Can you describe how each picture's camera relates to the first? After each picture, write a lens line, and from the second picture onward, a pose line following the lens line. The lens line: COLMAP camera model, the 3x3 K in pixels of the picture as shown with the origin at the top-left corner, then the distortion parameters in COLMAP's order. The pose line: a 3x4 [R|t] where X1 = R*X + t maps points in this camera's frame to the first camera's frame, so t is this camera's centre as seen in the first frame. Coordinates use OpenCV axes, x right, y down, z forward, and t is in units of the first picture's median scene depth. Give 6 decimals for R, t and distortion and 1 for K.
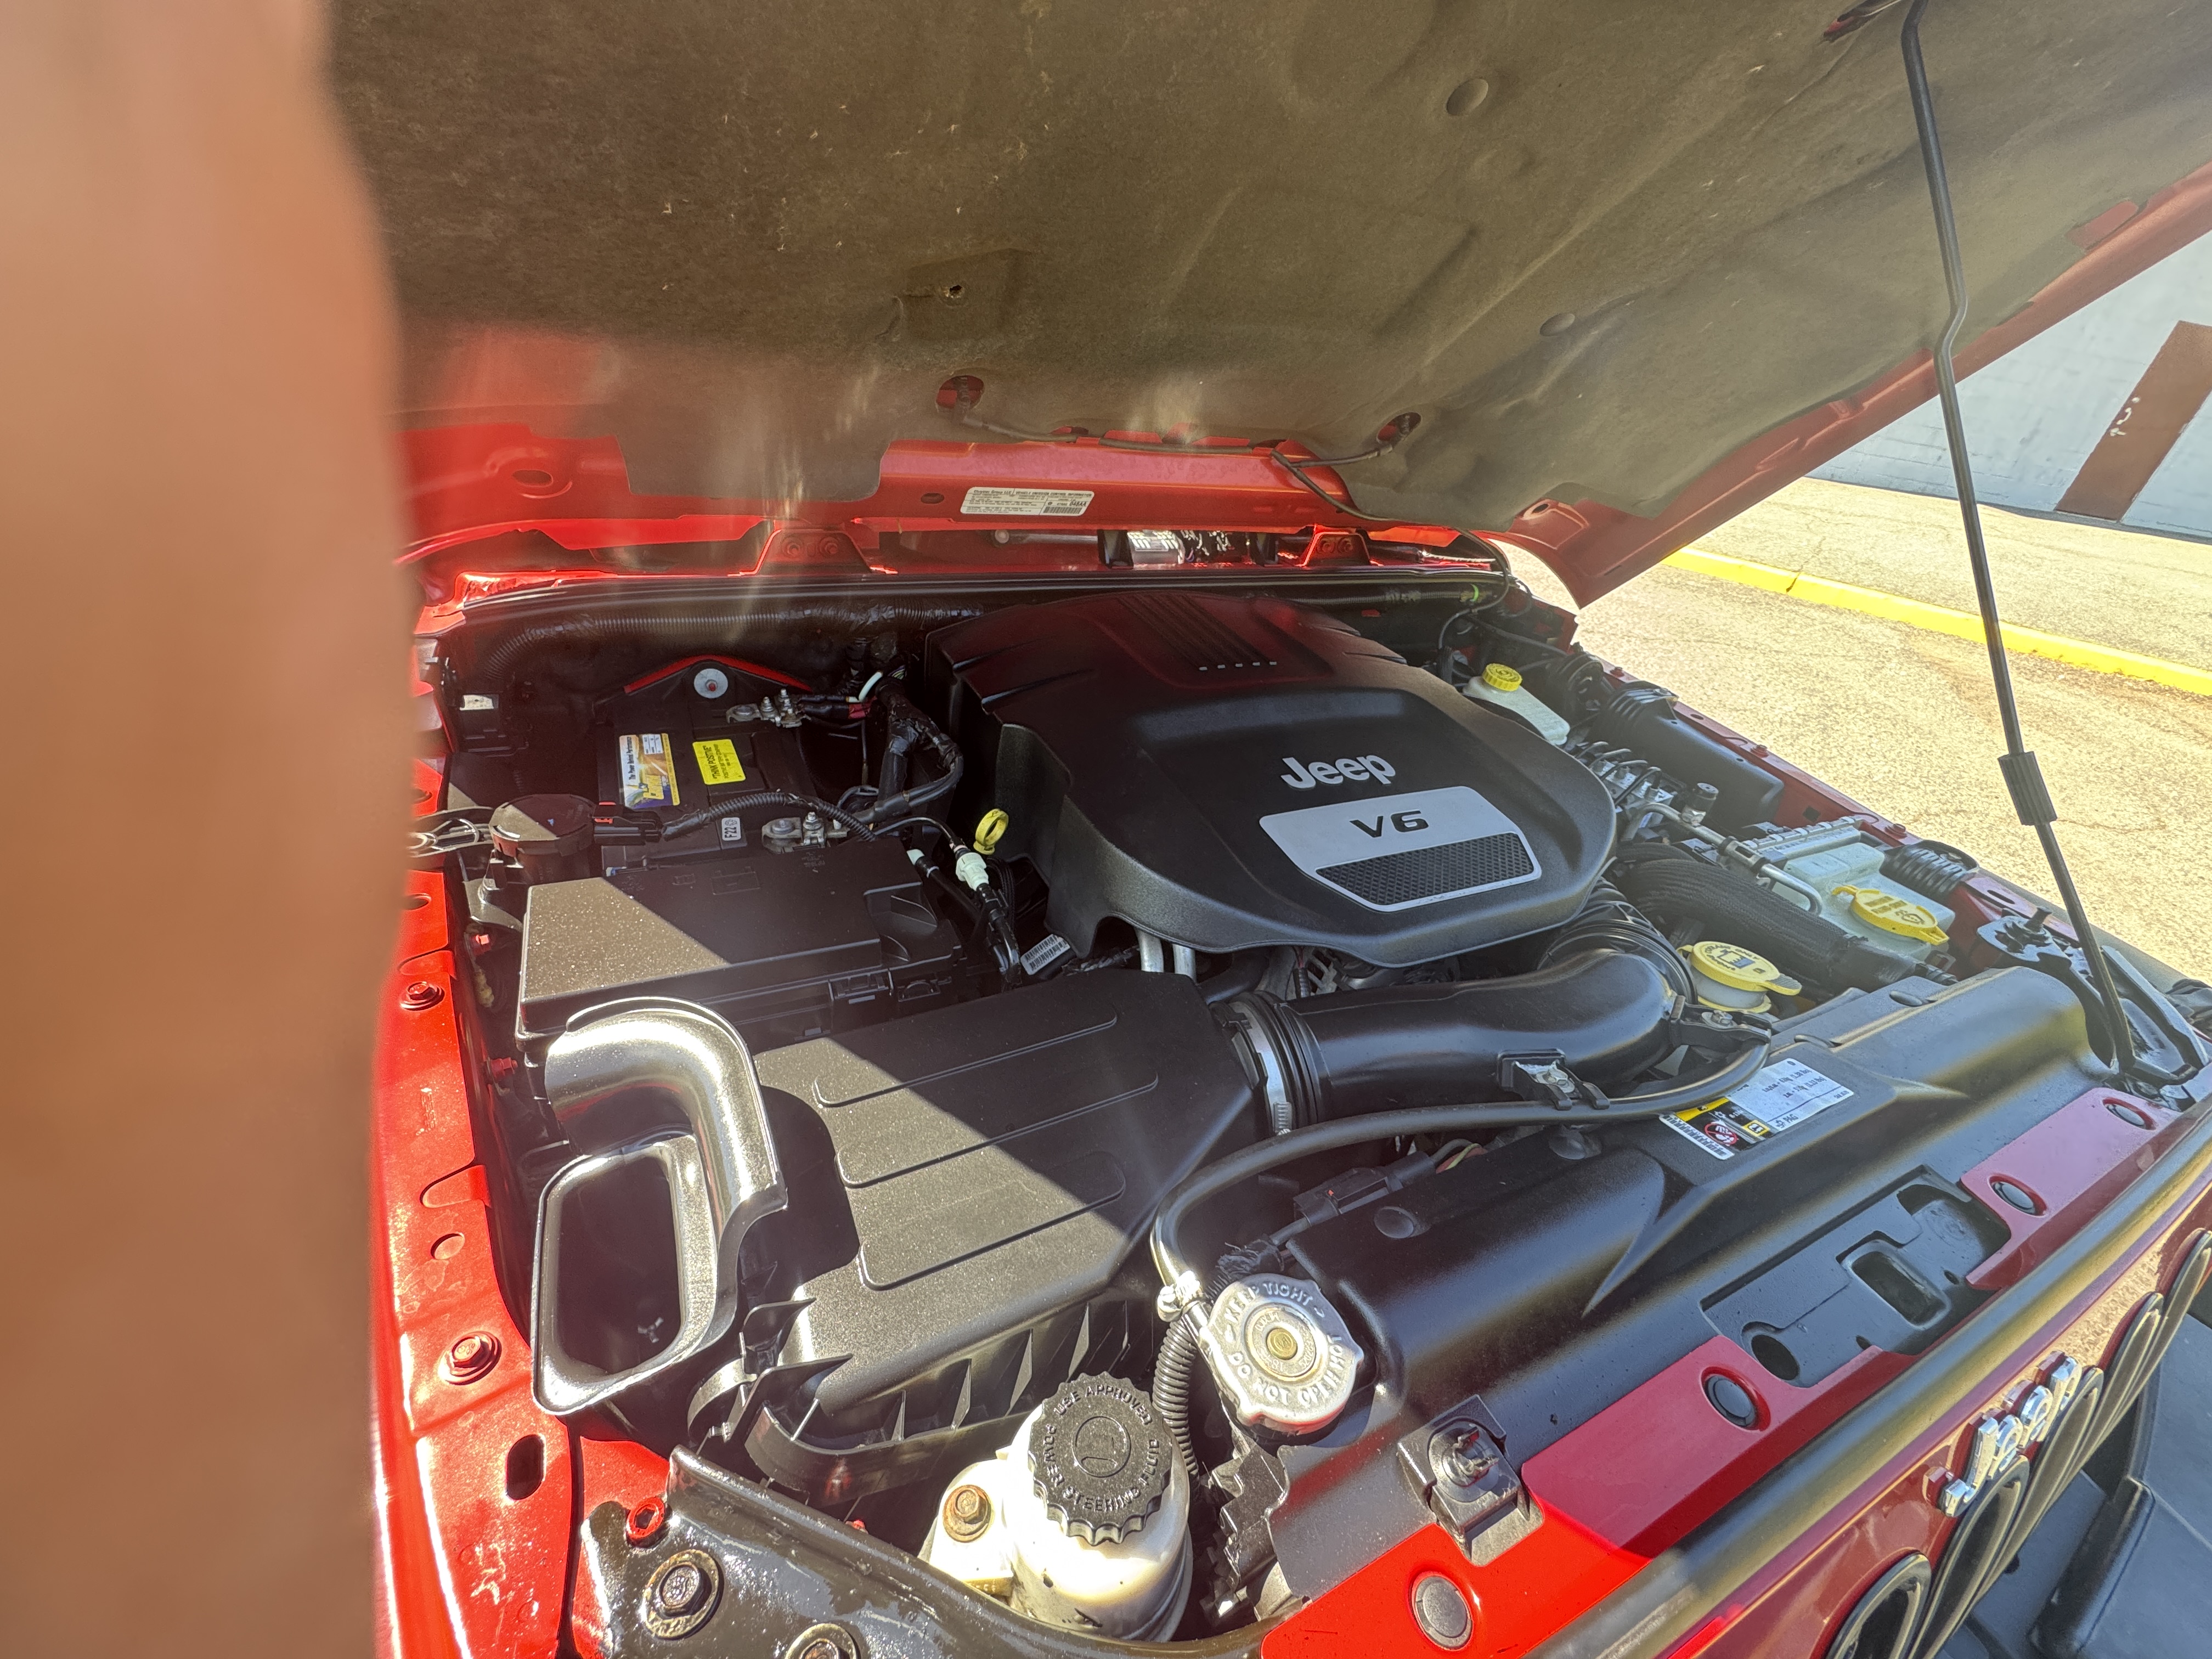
lens RADIAL K [[906.5, 0, 1106.0], [0, 906.5, 829.5], [0, 0, 1]] dist [-0.001589, -0.000094]
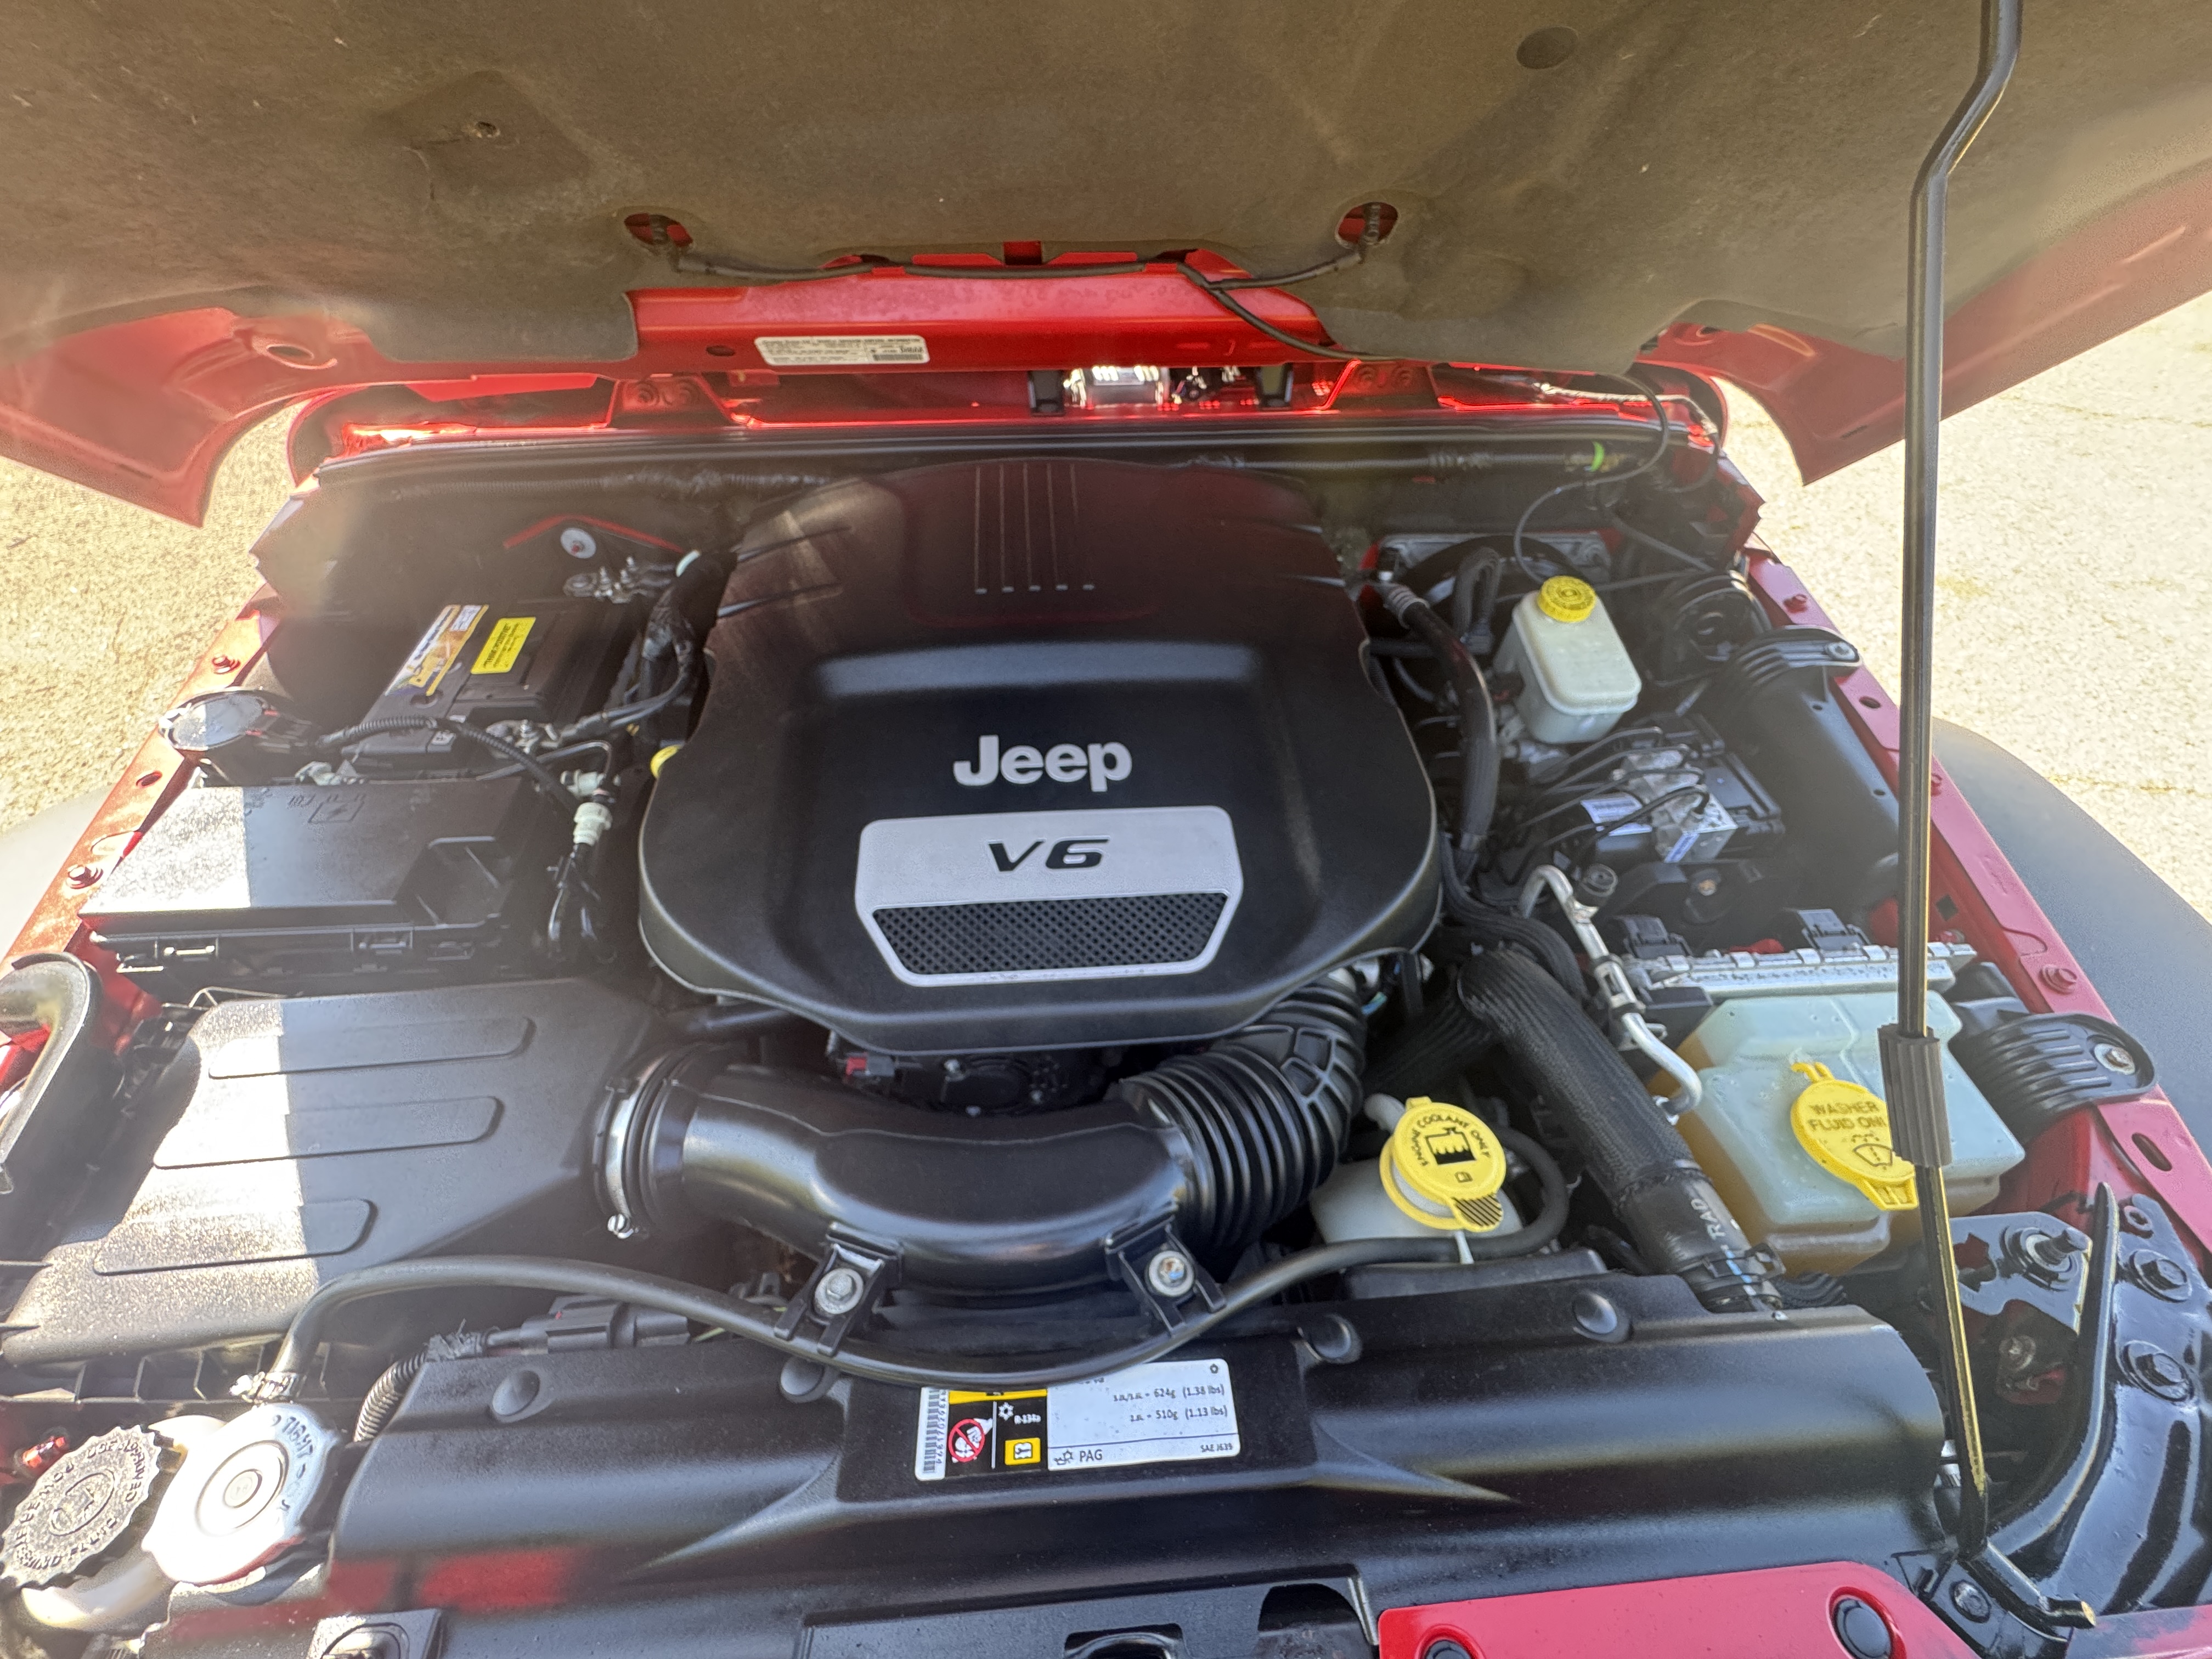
lens RADIAL K [[906.5, 0, 1106.0], [0, 906.5, 829.5], [0, 0, 1]] dist [-0.001589, -0.000094]
pose [[0.914873, 0.207487, -0.346348, 0.529698], [-0.108051, 0.952379, 0.285129, -0.215753], [0.389016, -0.223434, 0.893725, 0.268855]]
